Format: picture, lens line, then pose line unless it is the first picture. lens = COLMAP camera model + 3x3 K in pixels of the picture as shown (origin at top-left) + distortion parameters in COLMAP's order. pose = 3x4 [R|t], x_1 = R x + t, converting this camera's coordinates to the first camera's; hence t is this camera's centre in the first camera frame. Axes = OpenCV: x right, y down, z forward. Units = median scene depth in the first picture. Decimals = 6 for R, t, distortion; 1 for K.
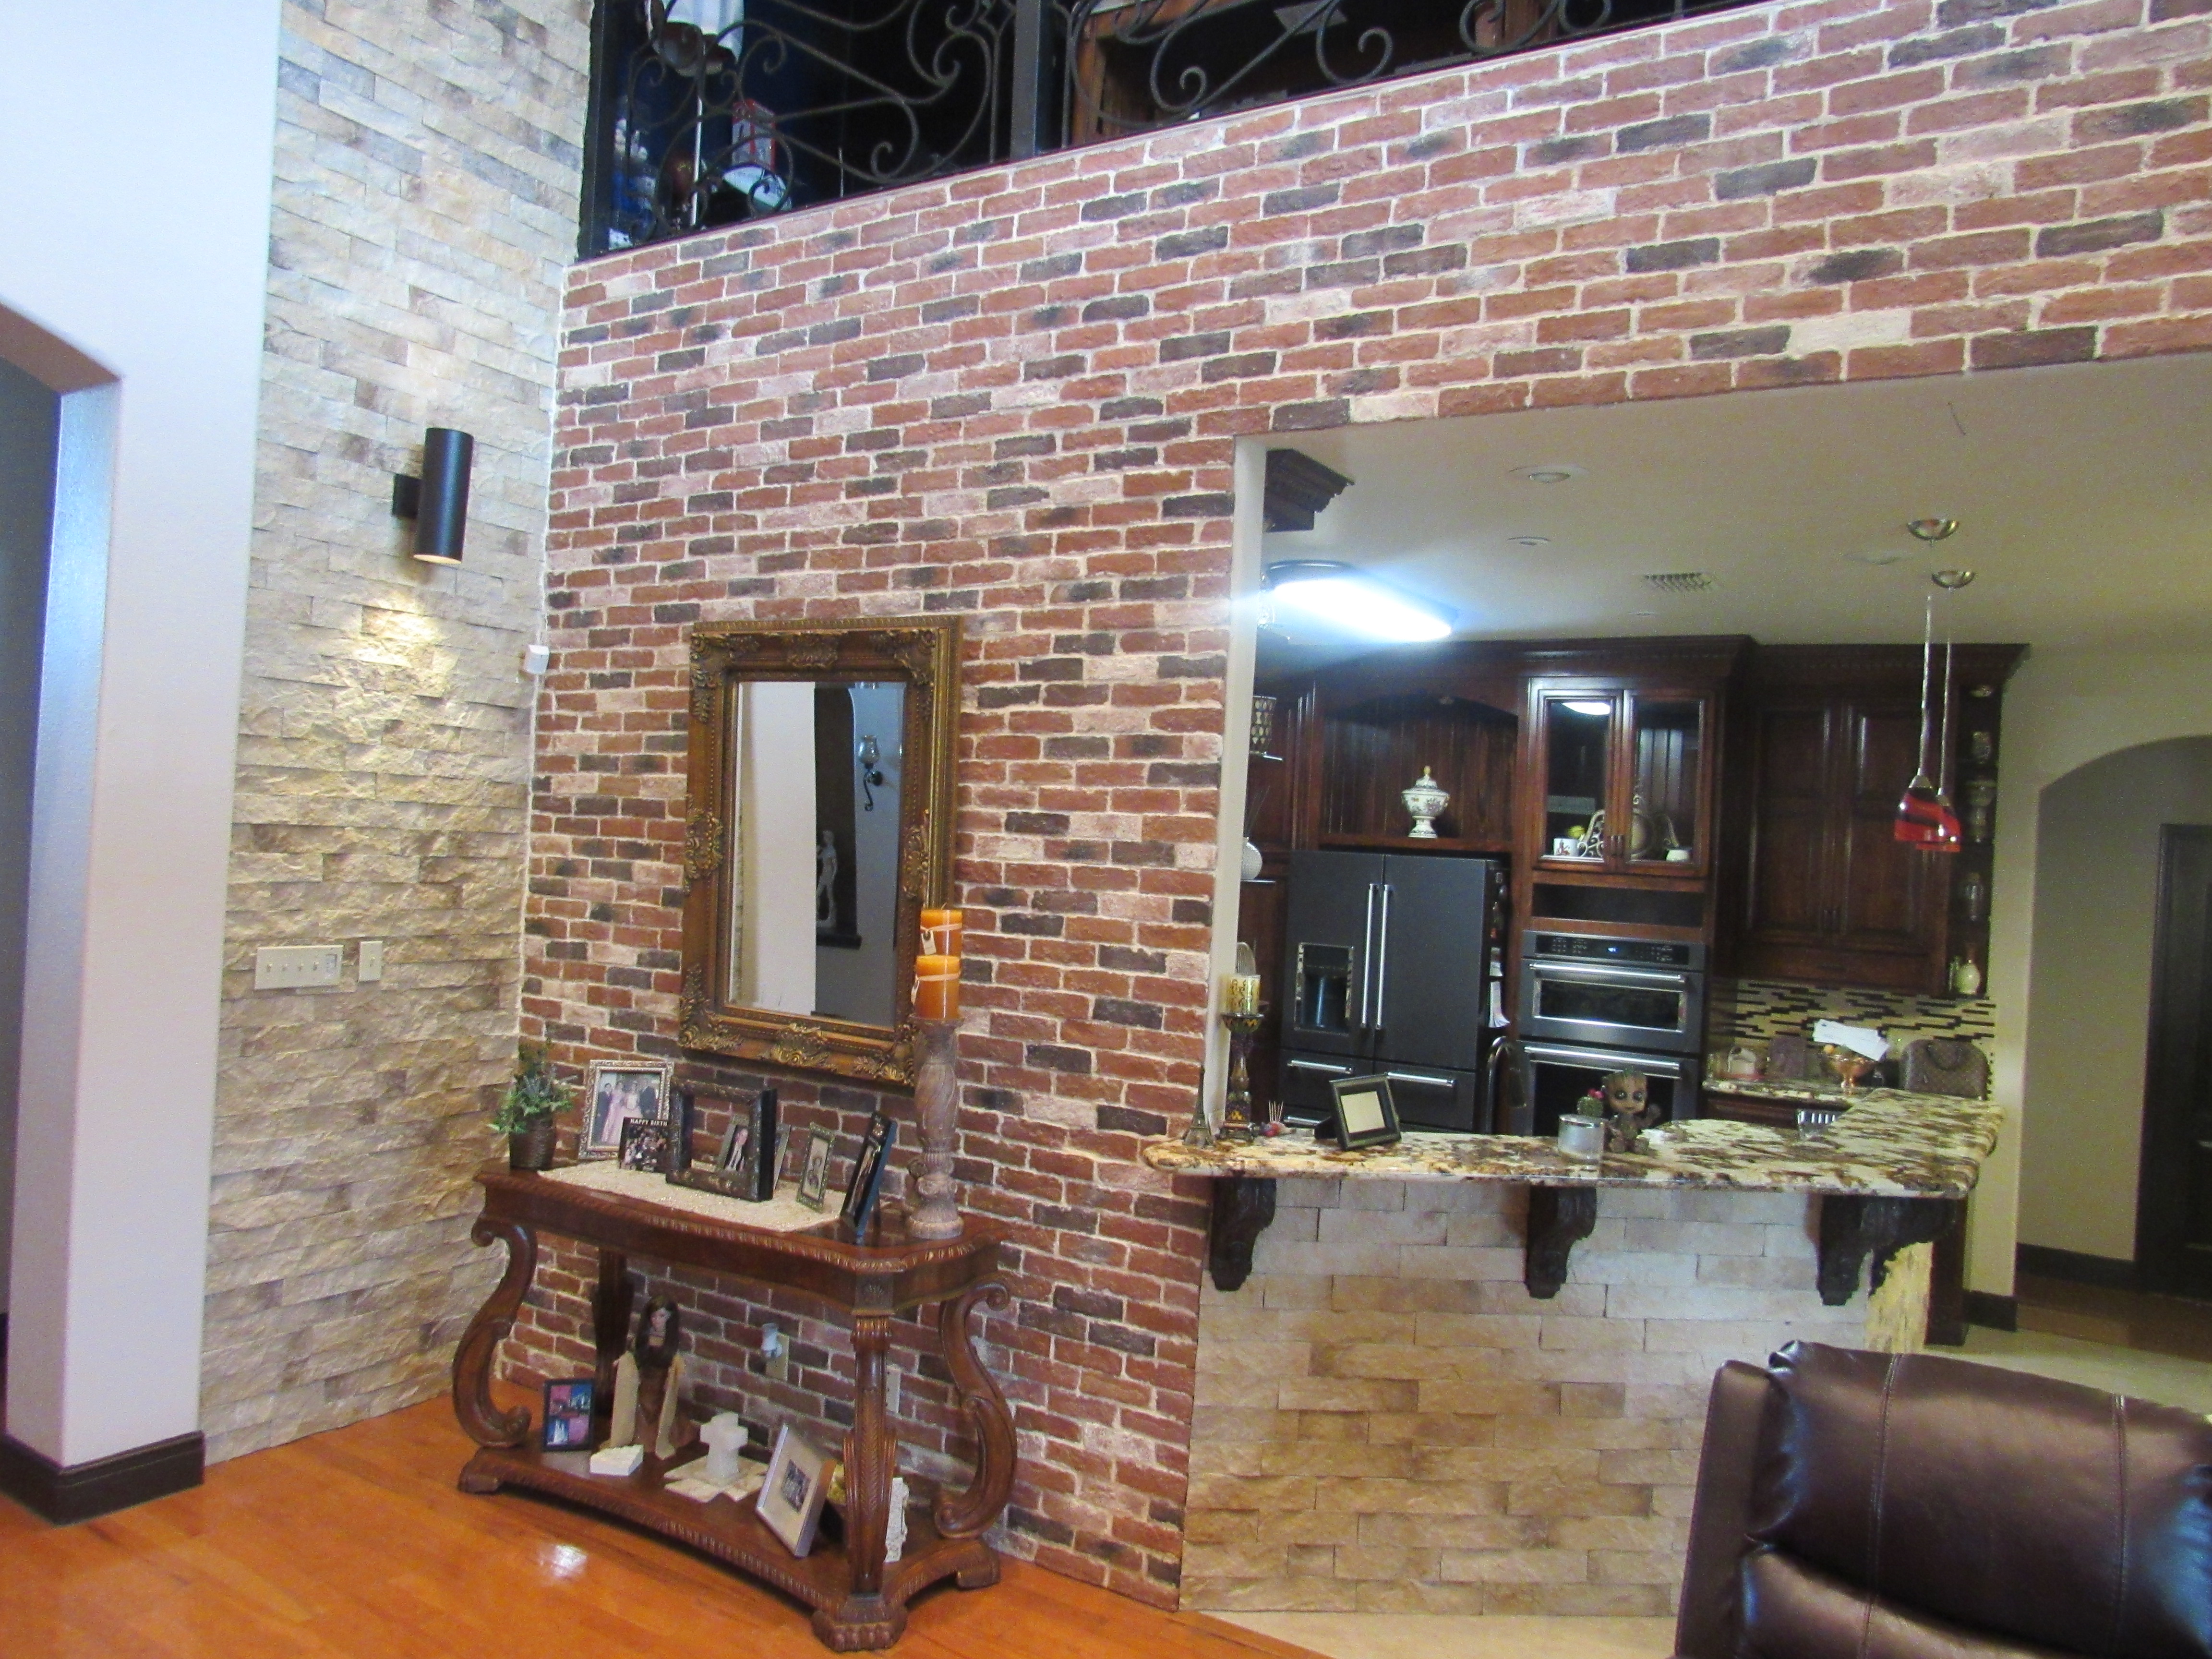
lens RADIAL K [[1595.9, 0, 1104.1], [0, 1595.9, 830.9], [0, 0, 1]] dist [0.000326, 0.000287]
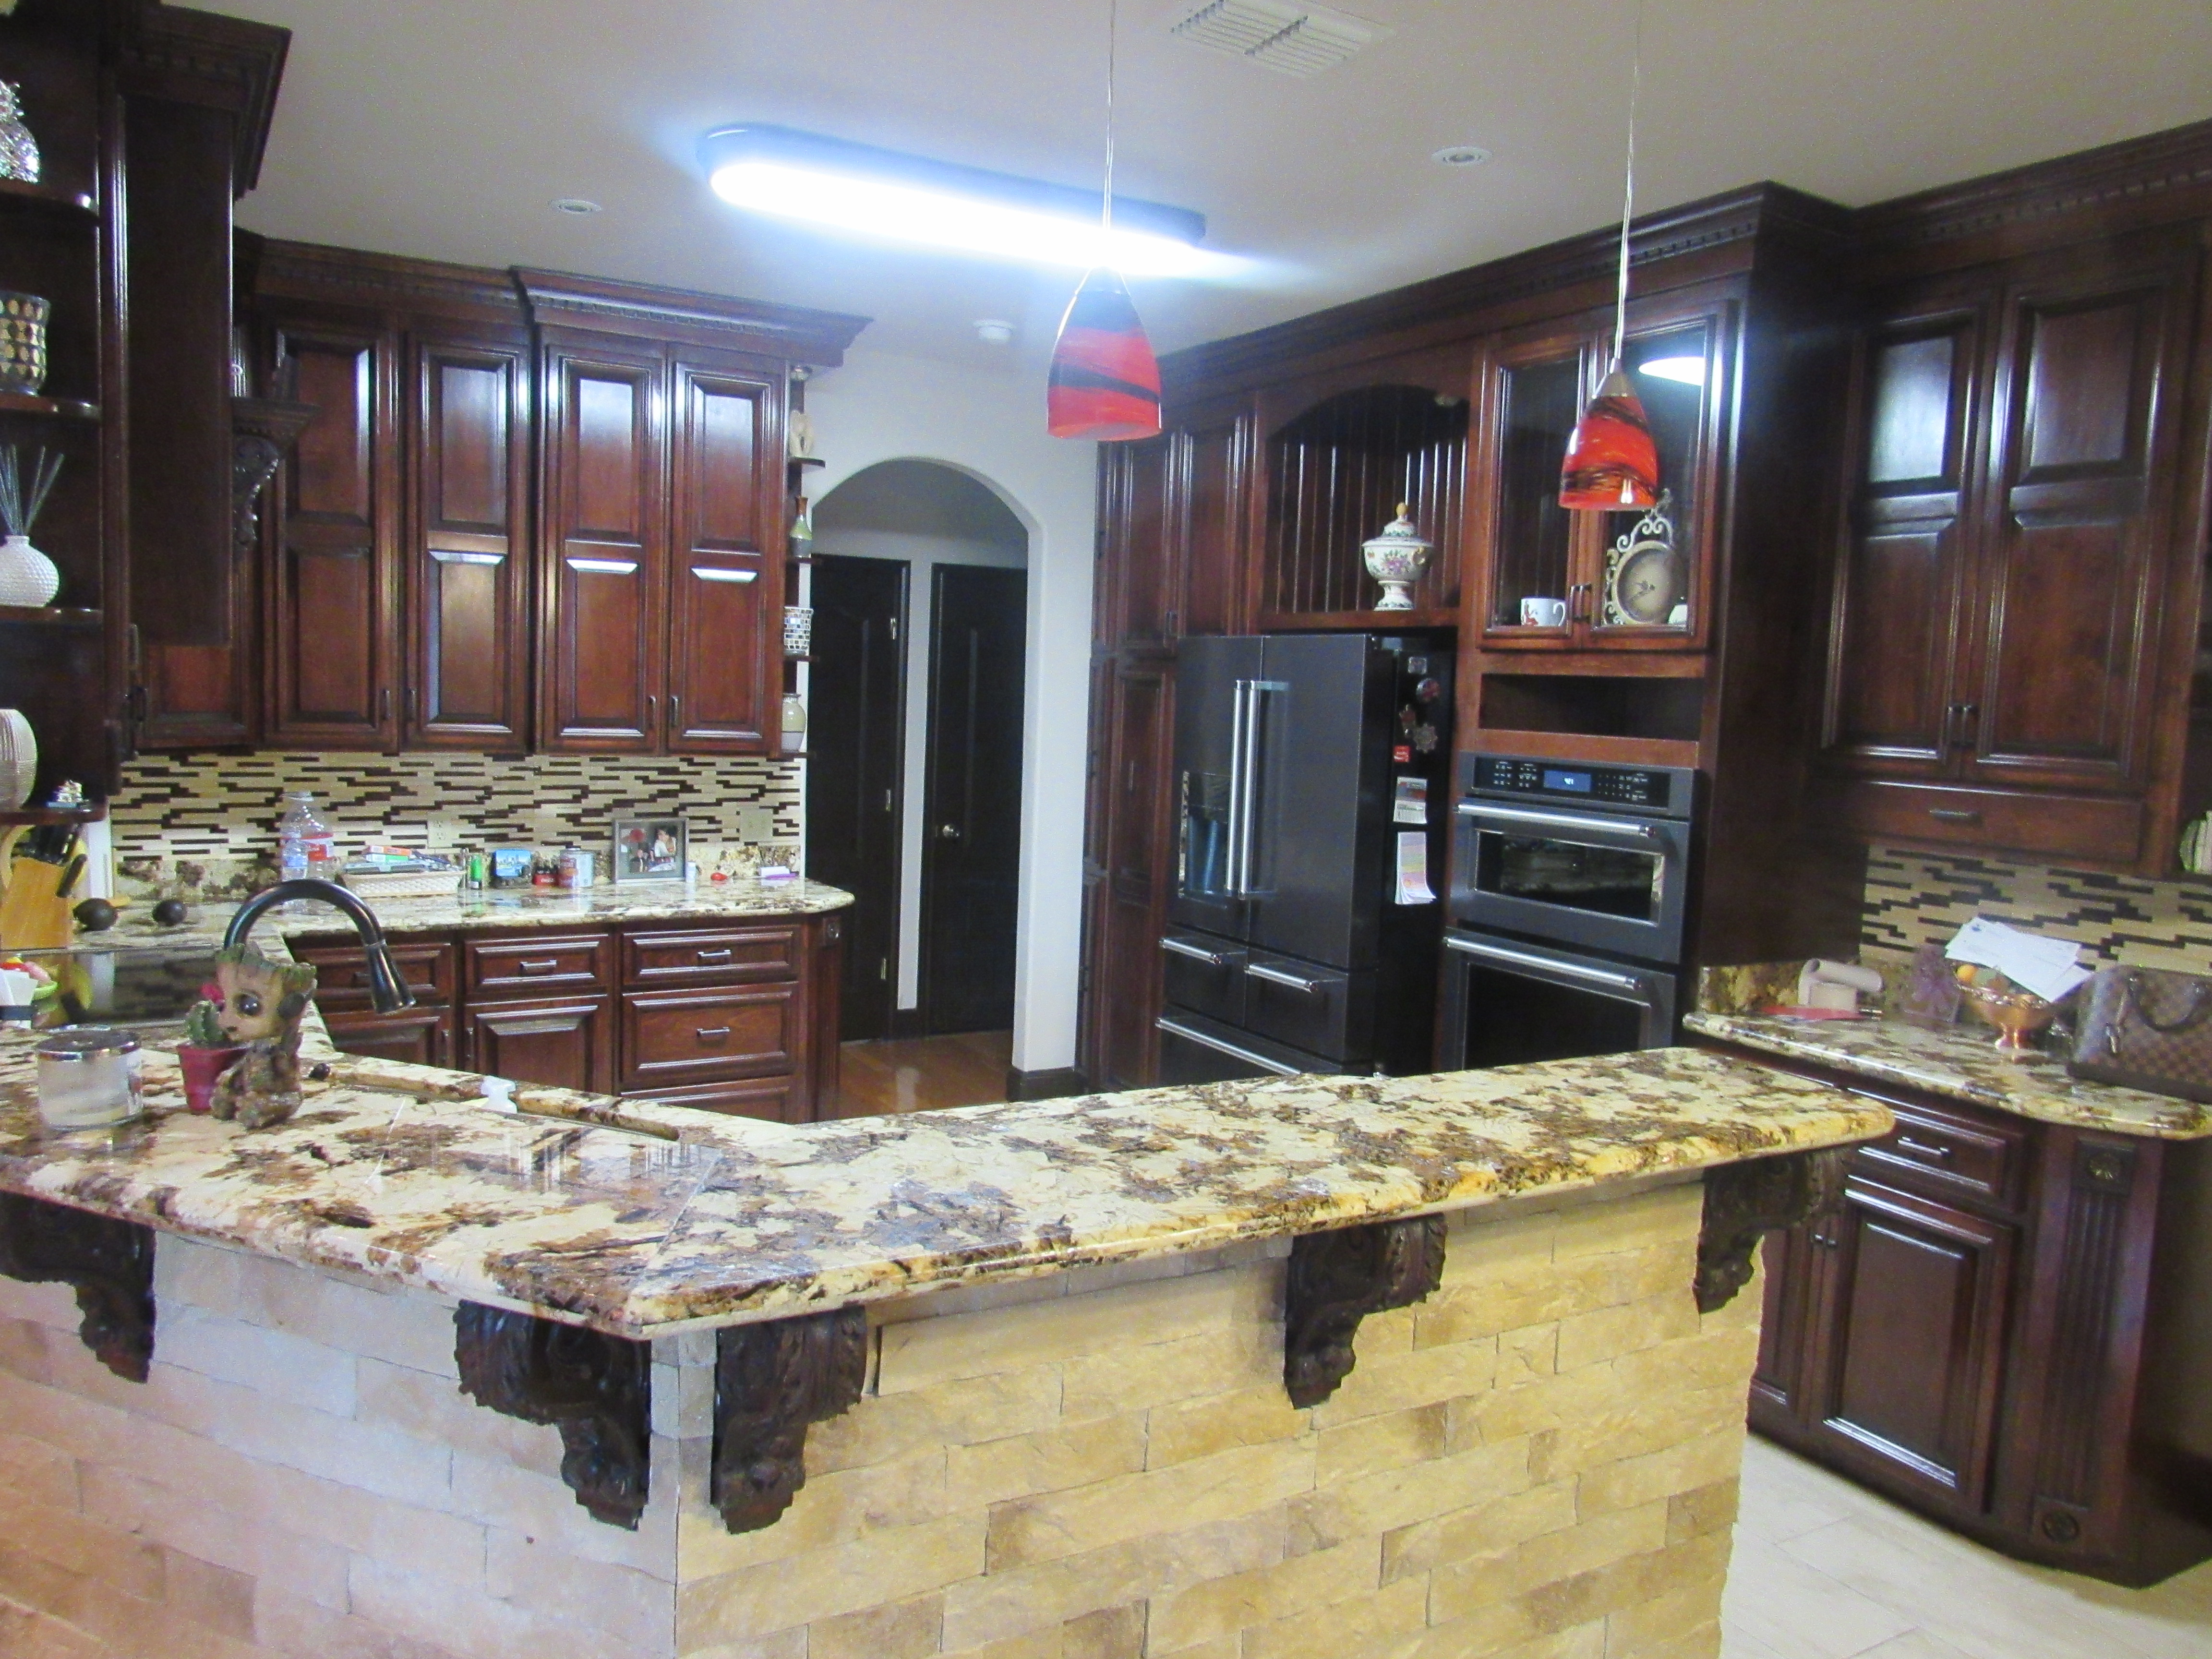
lens RADIAL K [[1595.9, 0, 1105.3], [0, 1595.9, 829.3], [0, 0, 1]] dist [0.000326, 0.000287]
pose [[0.884347, 0.026461, -0.466079, 0.427706], [0.009033, 0.997235, 0.073755, 0.045655], [0.466742, -0.069435, 0.881664, 0.388457]]
